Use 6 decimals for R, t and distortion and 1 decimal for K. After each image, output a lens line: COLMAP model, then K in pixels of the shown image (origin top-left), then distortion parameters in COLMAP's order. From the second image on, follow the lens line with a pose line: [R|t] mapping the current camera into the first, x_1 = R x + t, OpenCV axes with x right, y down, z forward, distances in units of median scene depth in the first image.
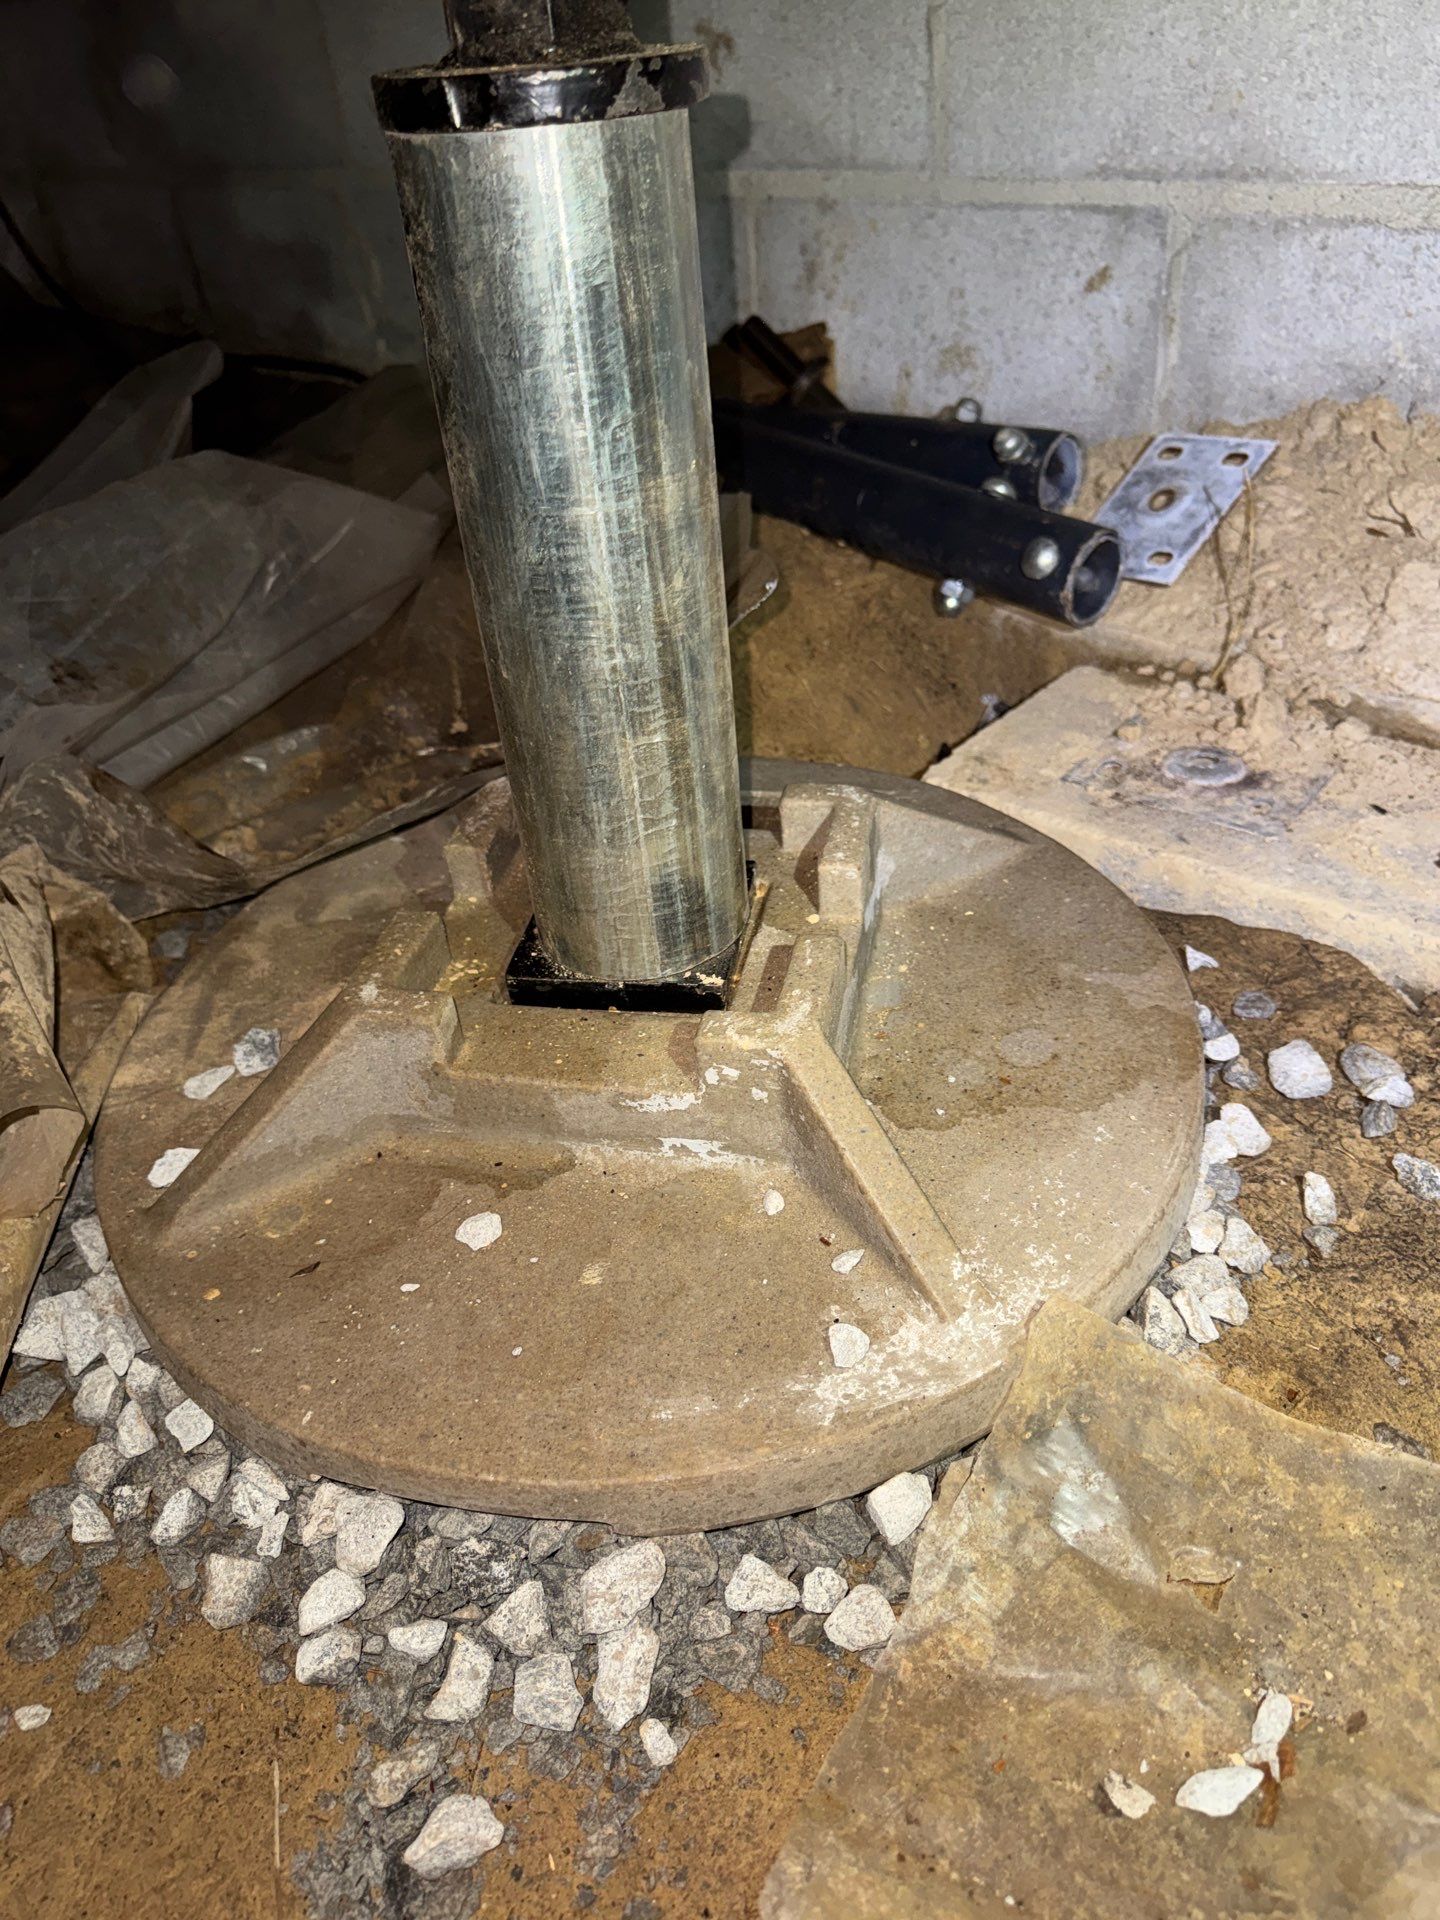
lens RADIAL K [[1413.4, 0, 742.8], [0, 1413.4, 965.9], [0, 0, 1]] dist [0.015033, -0.023930]
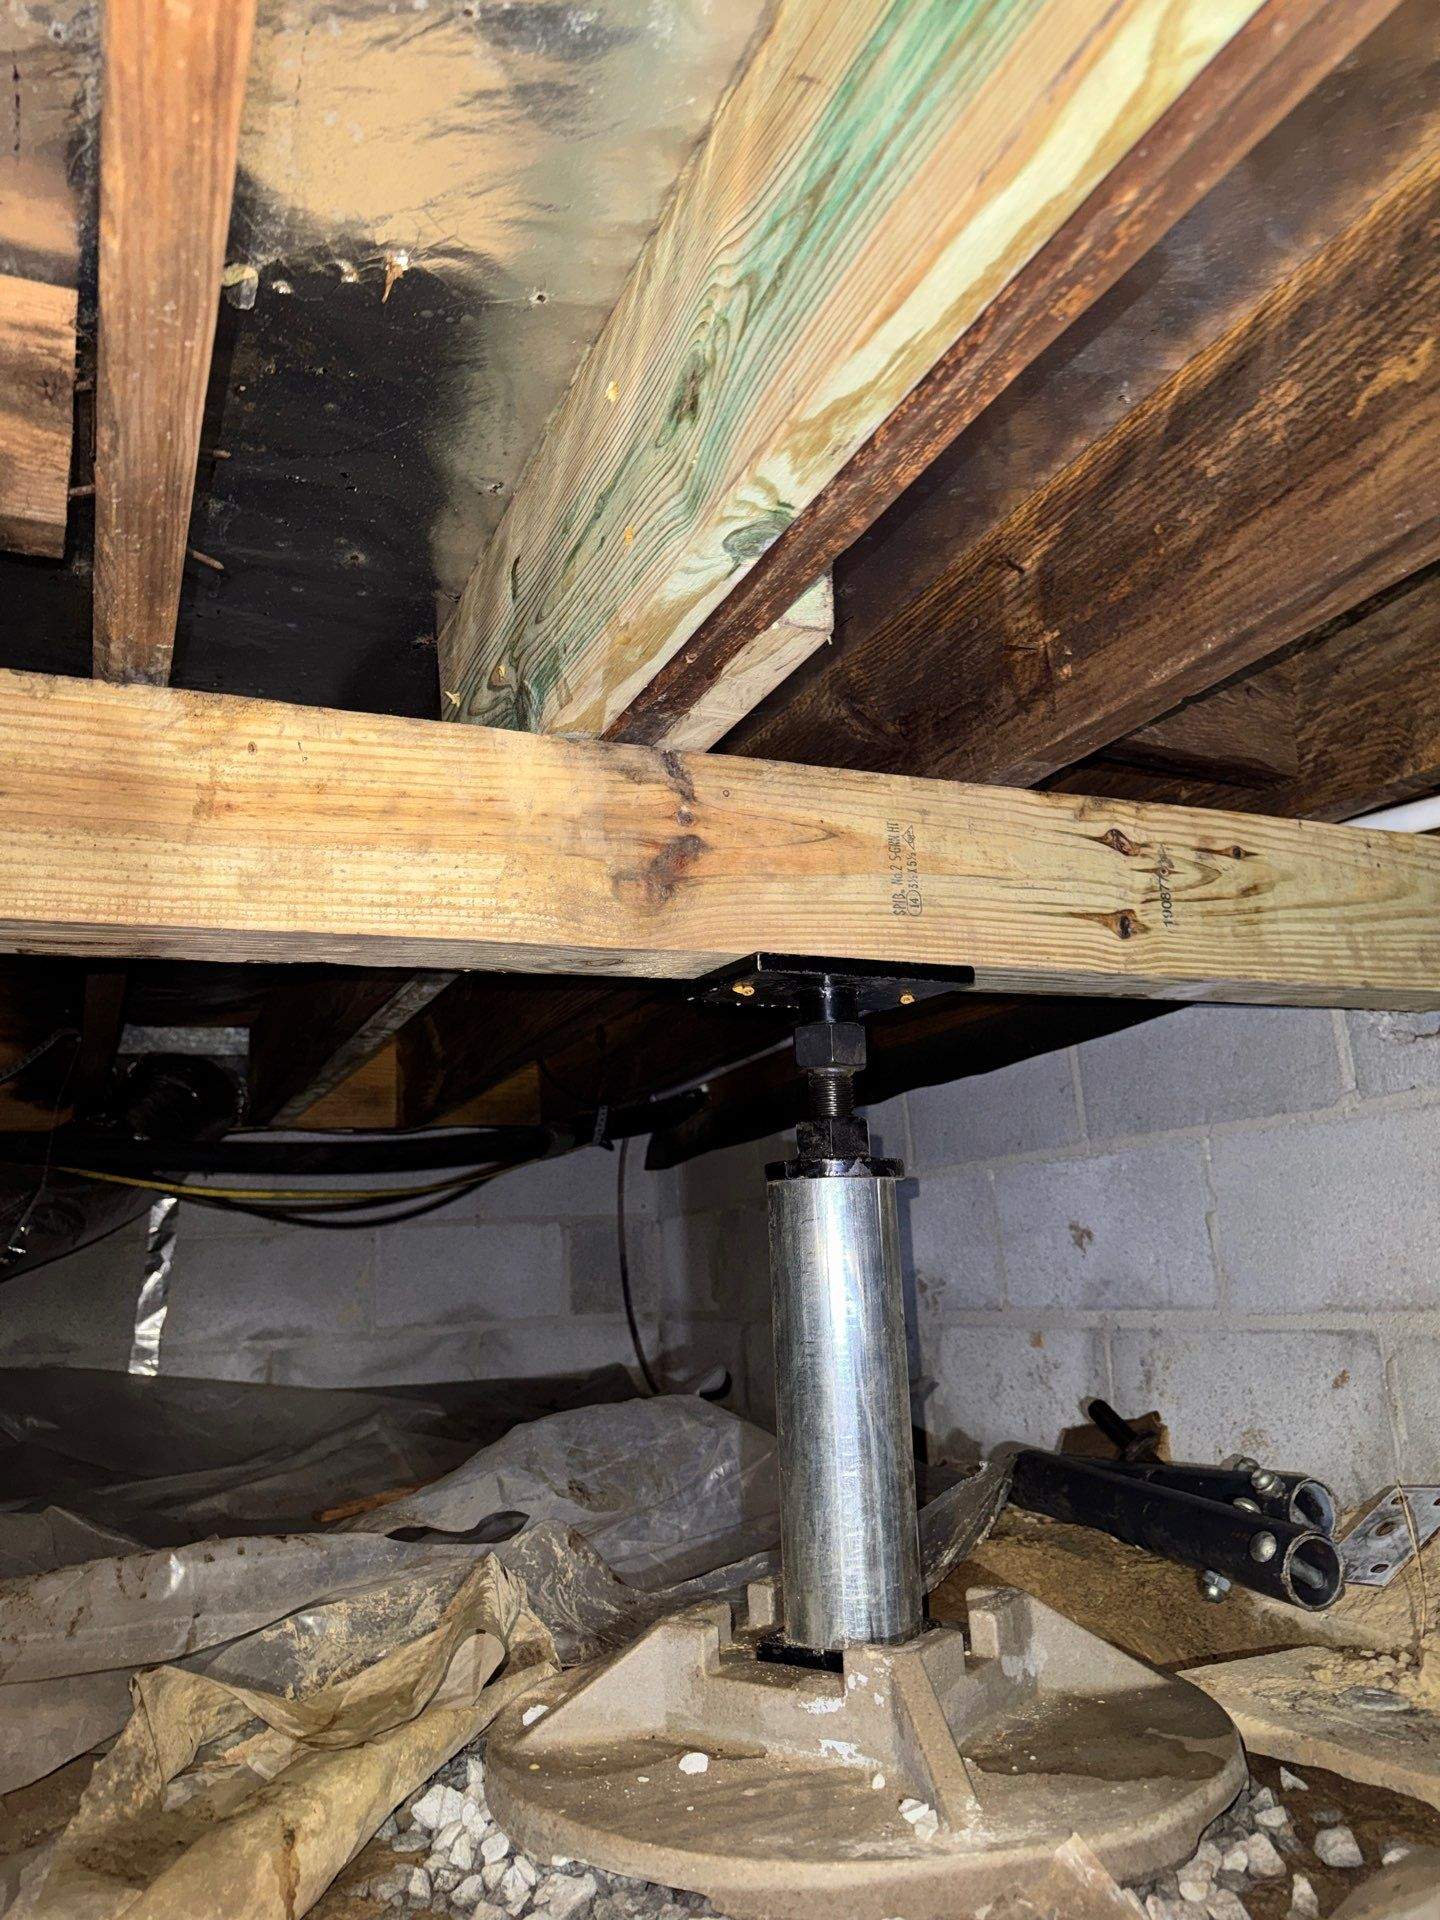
lens RADIAL K [[1413.4, 0, 742.8], [0, 1413.4, 965.9], [0, 0, 1]] dist [0.015033, -0.023930]
pose [[0.928980, -0.040456, -0.367911, 0.258832], [-0.241316, 0.687492, -0.684924, 0.345202], [0.280645, 0.725064, 0.628904, -0.336706]]
